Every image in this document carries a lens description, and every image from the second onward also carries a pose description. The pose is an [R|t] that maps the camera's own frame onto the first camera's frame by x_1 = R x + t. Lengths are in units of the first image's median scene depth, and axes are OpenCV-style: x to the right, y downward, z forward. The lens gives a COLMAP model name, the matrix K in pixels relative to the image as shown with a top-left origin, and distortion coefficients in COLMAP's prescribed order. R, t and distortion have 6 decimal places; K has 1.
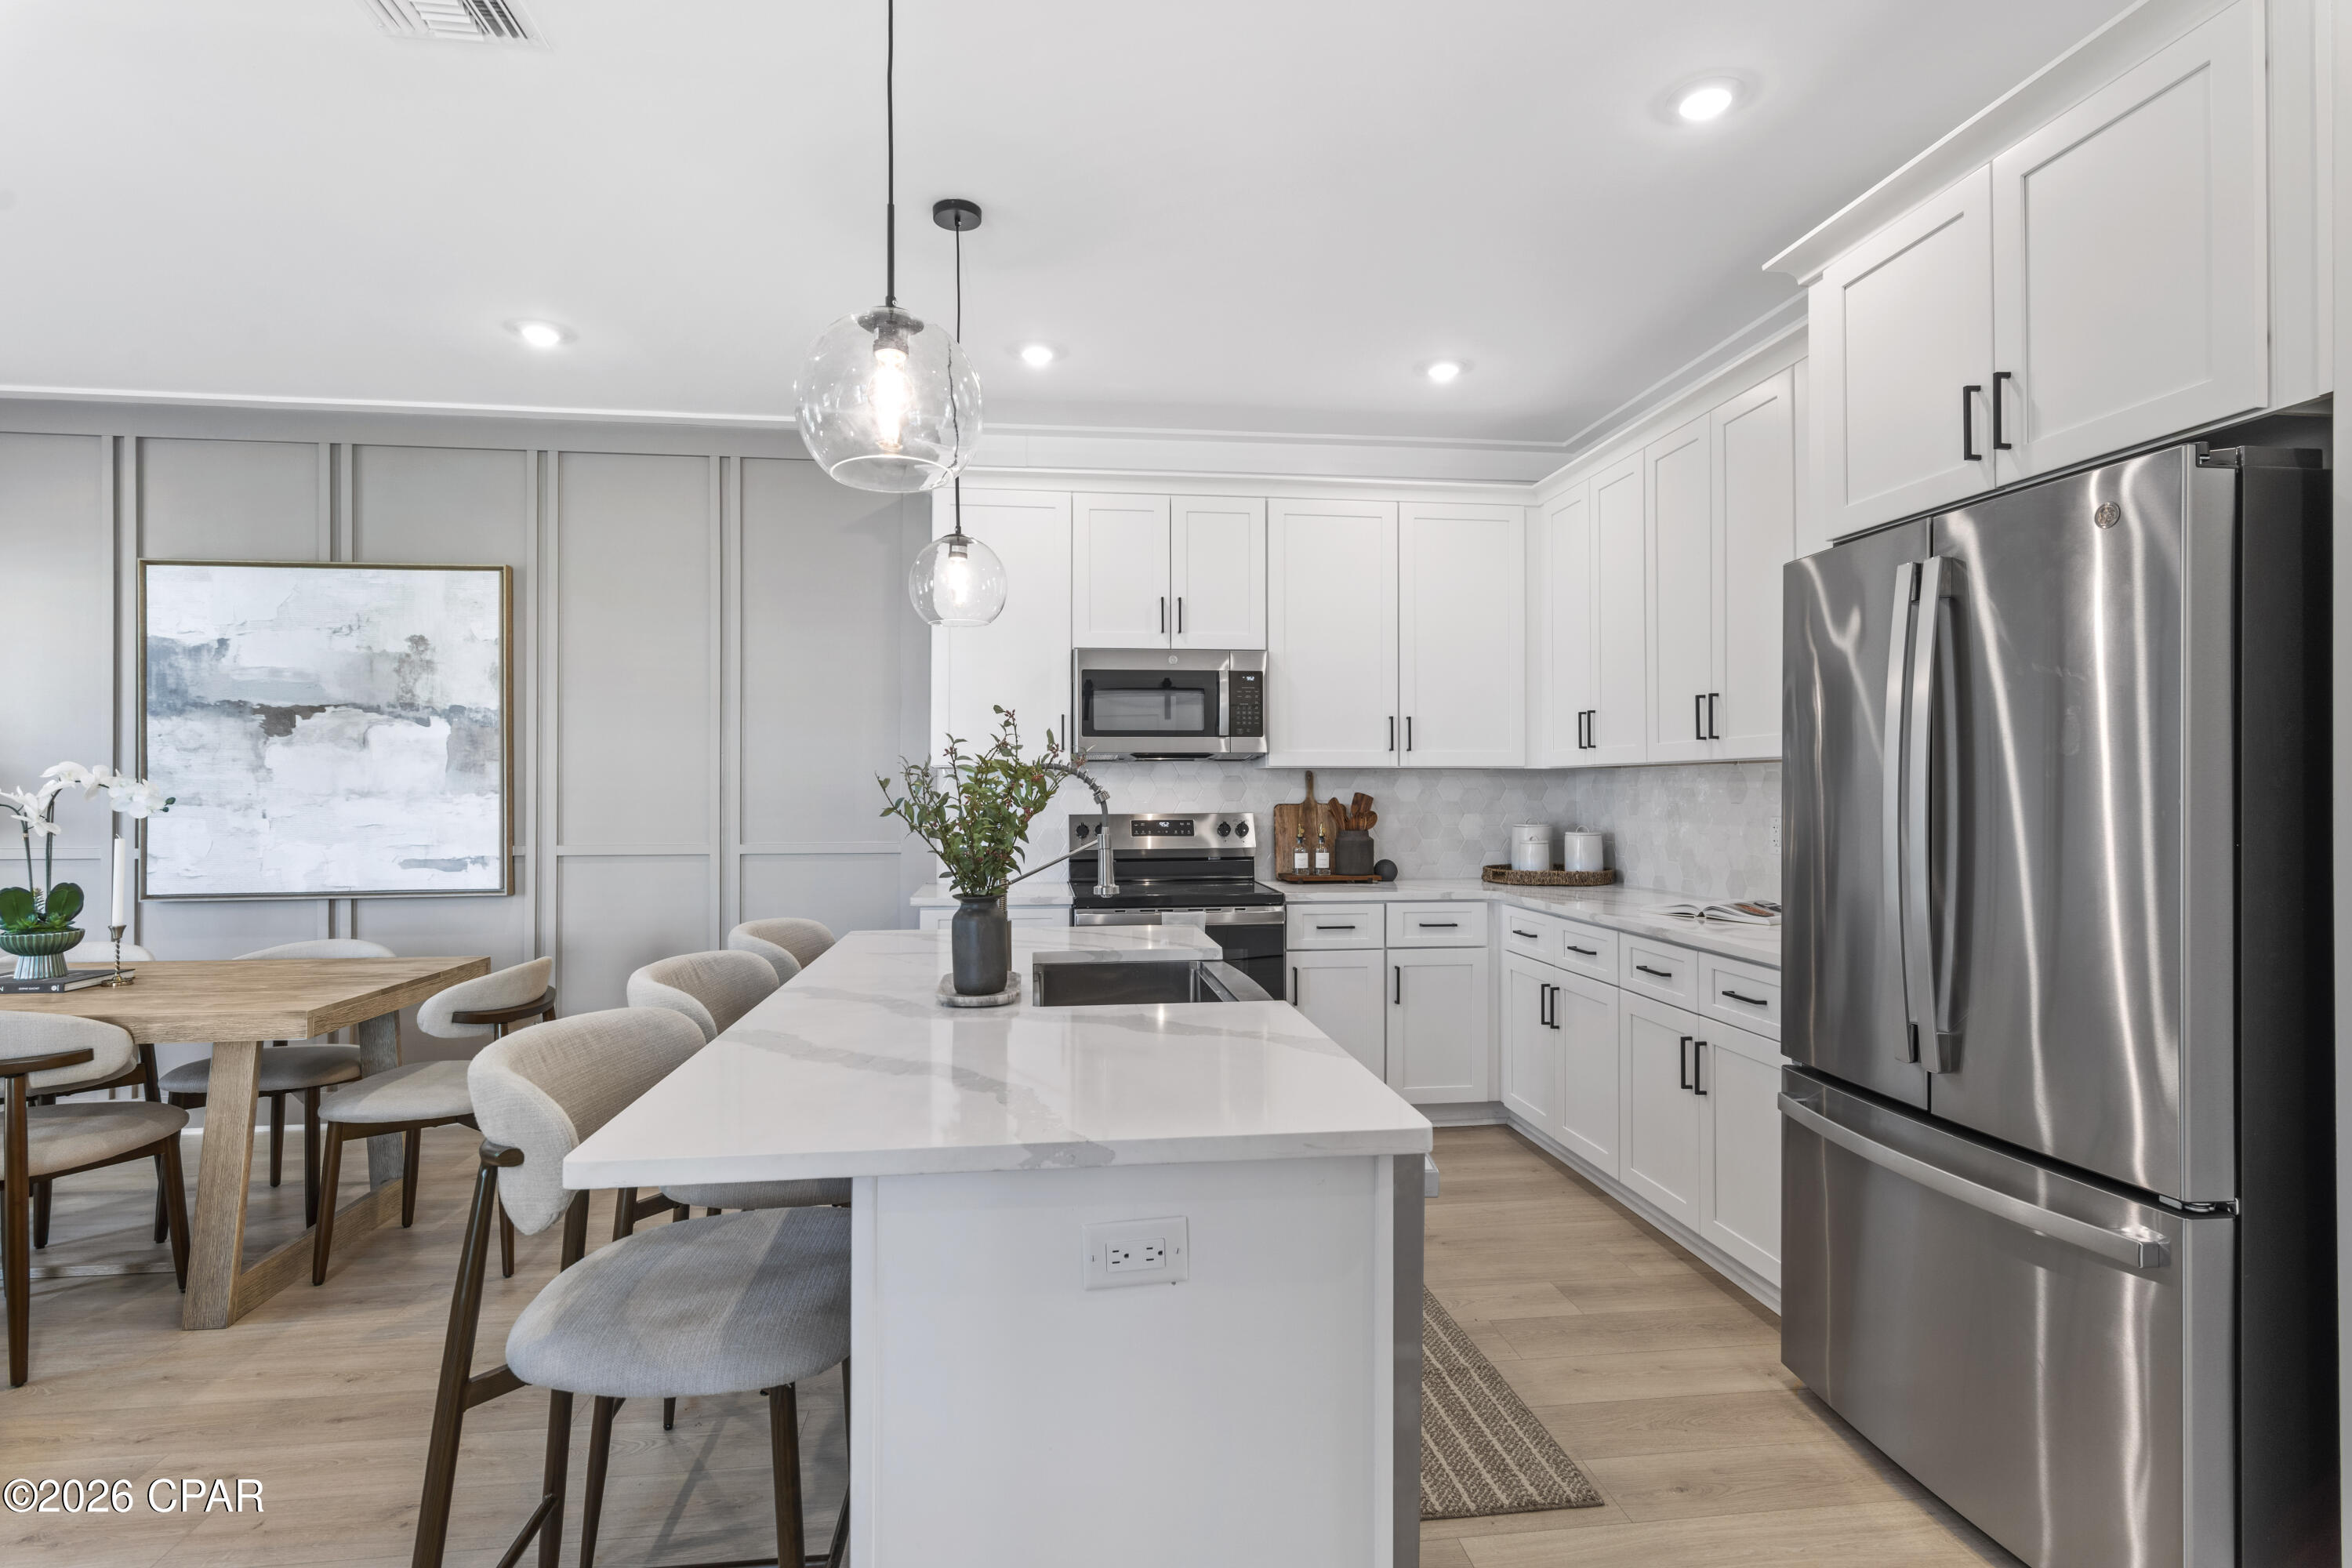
lens RADIAL K [[1239.8, 0, 1176.4], [0, 1239.8, 783.3], [0, 0, 1]] dist [0.021295, 0.000507]
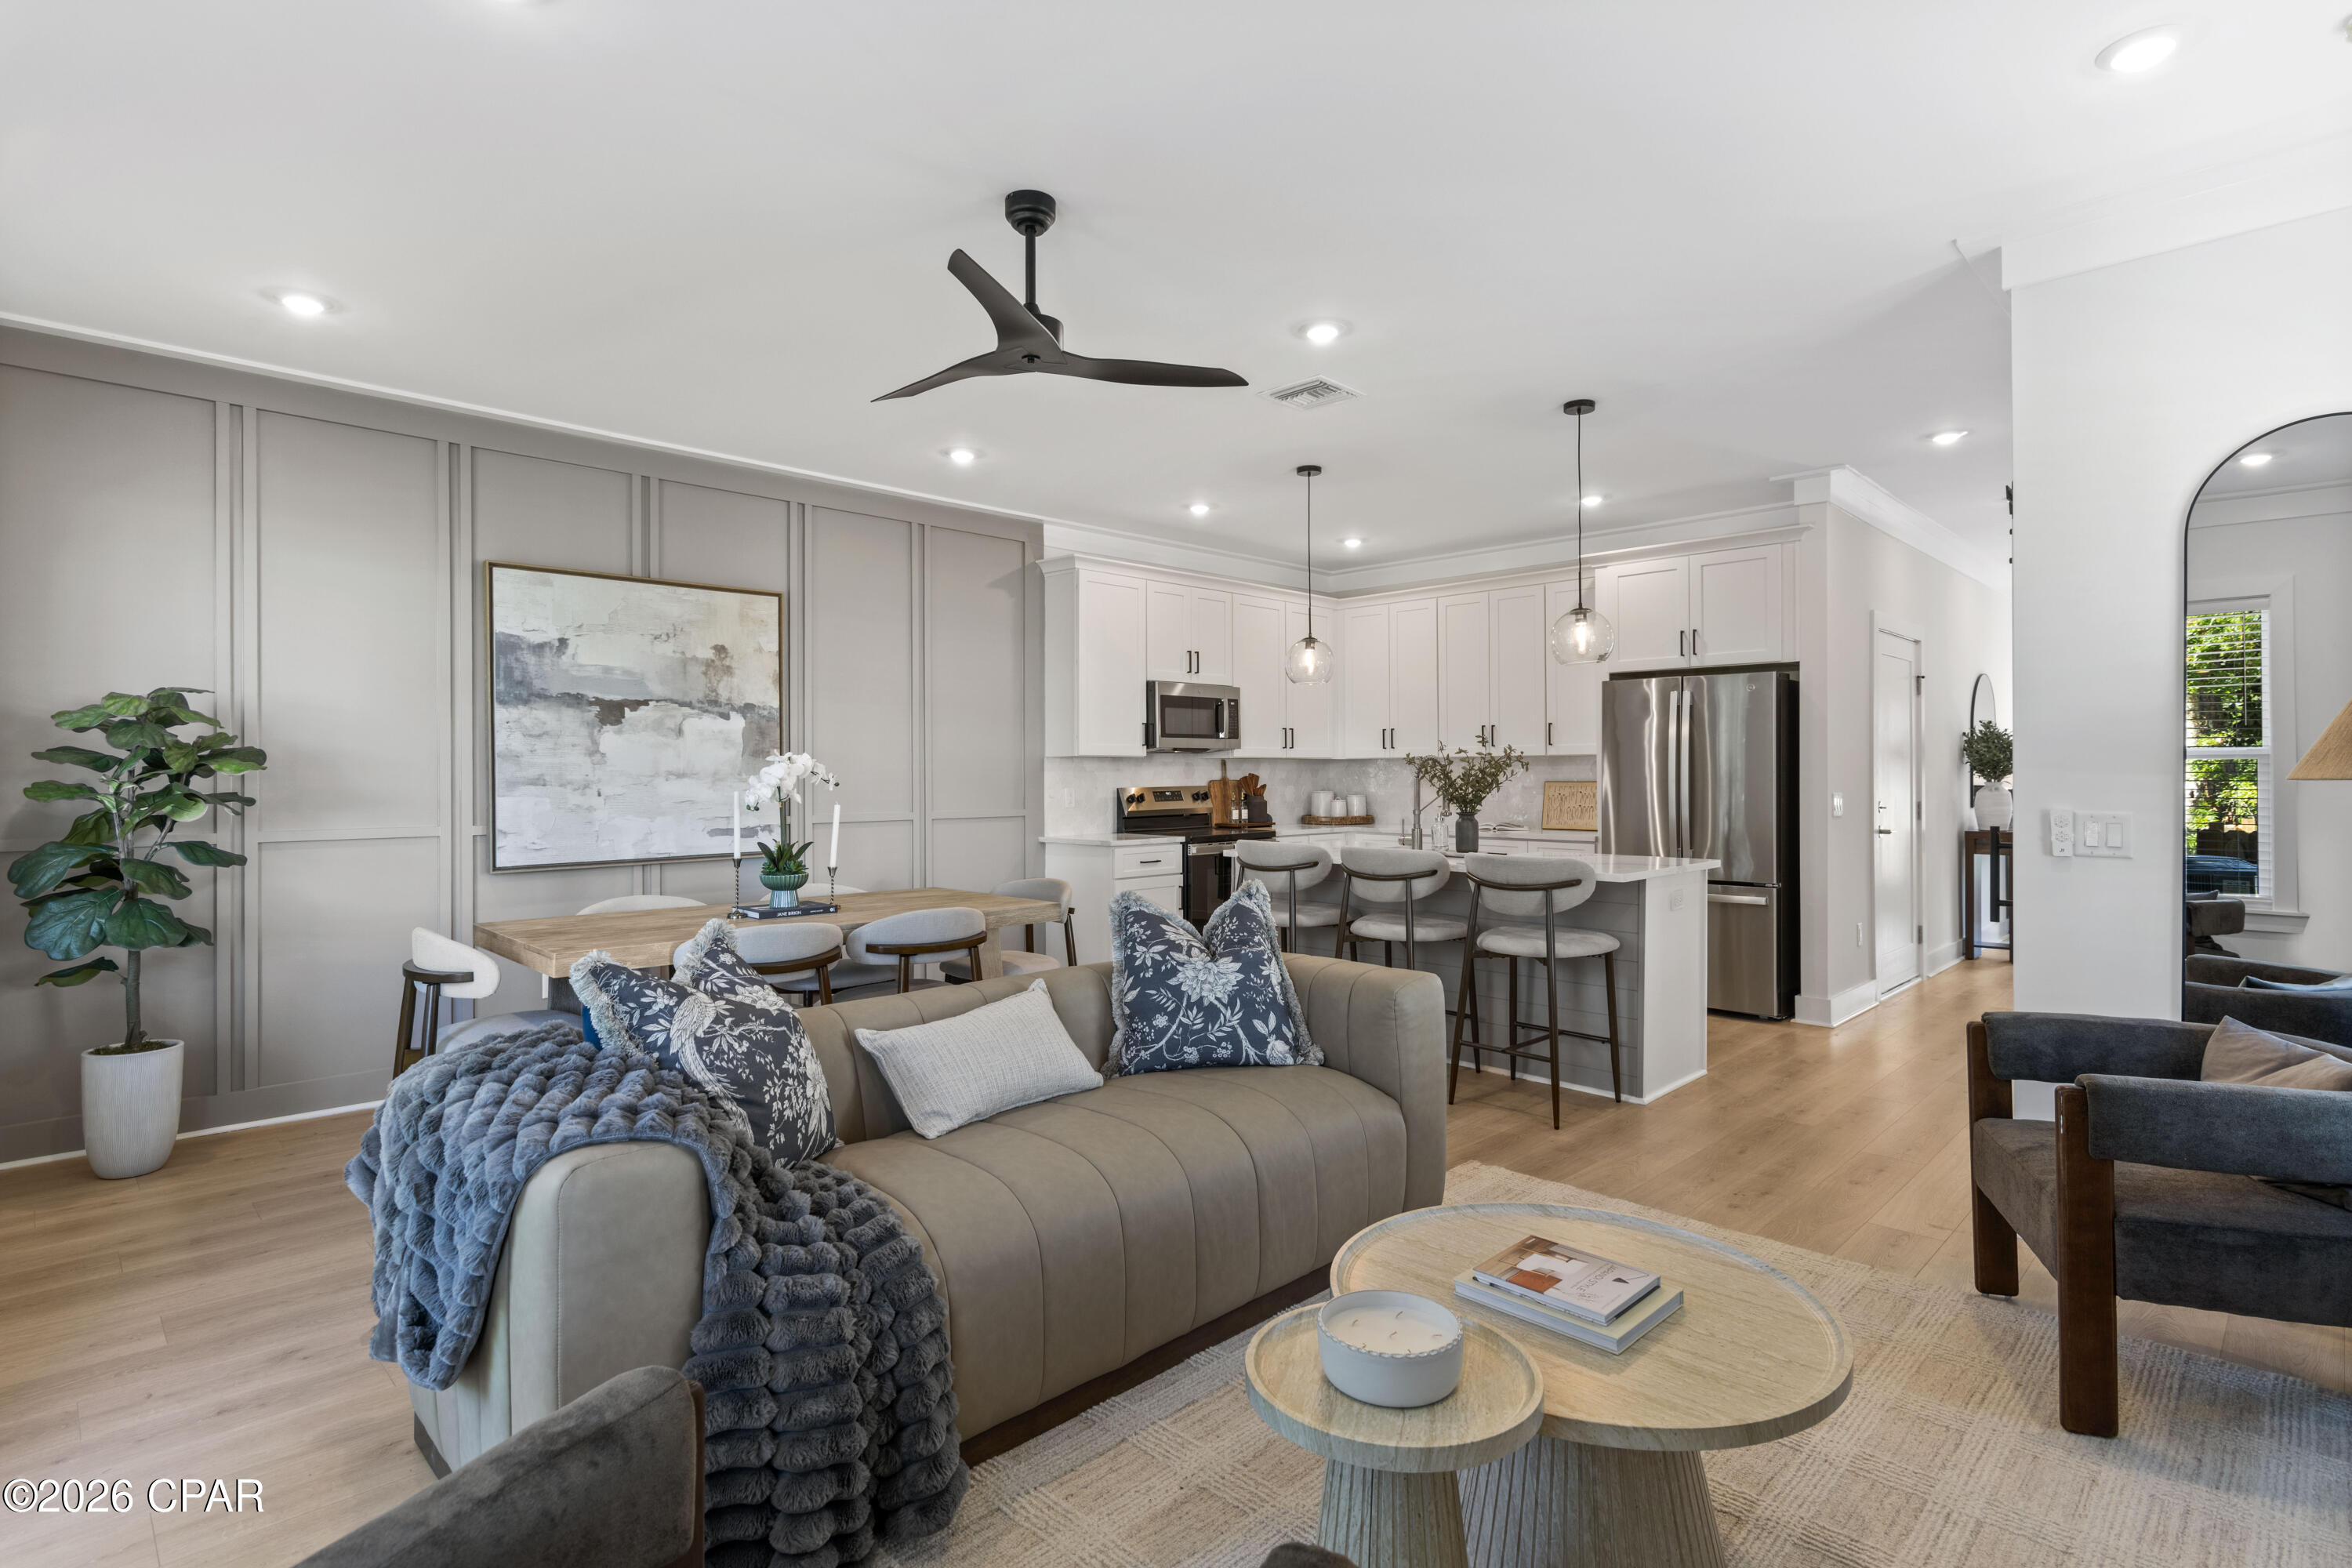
lens RADIAL K [[1138.5, 0, 1173.4], [0, 1138.5, 775.6], [0, 0, 1]] dist [-0.000970, -0.000342]
pose [[0.790977, -0.003198, 0.611837, -0.943956], [0.004686, 0.999989, -0.000832, 0.012163], [-0.611828, 0.003525, 0.790983, -0.148998]]
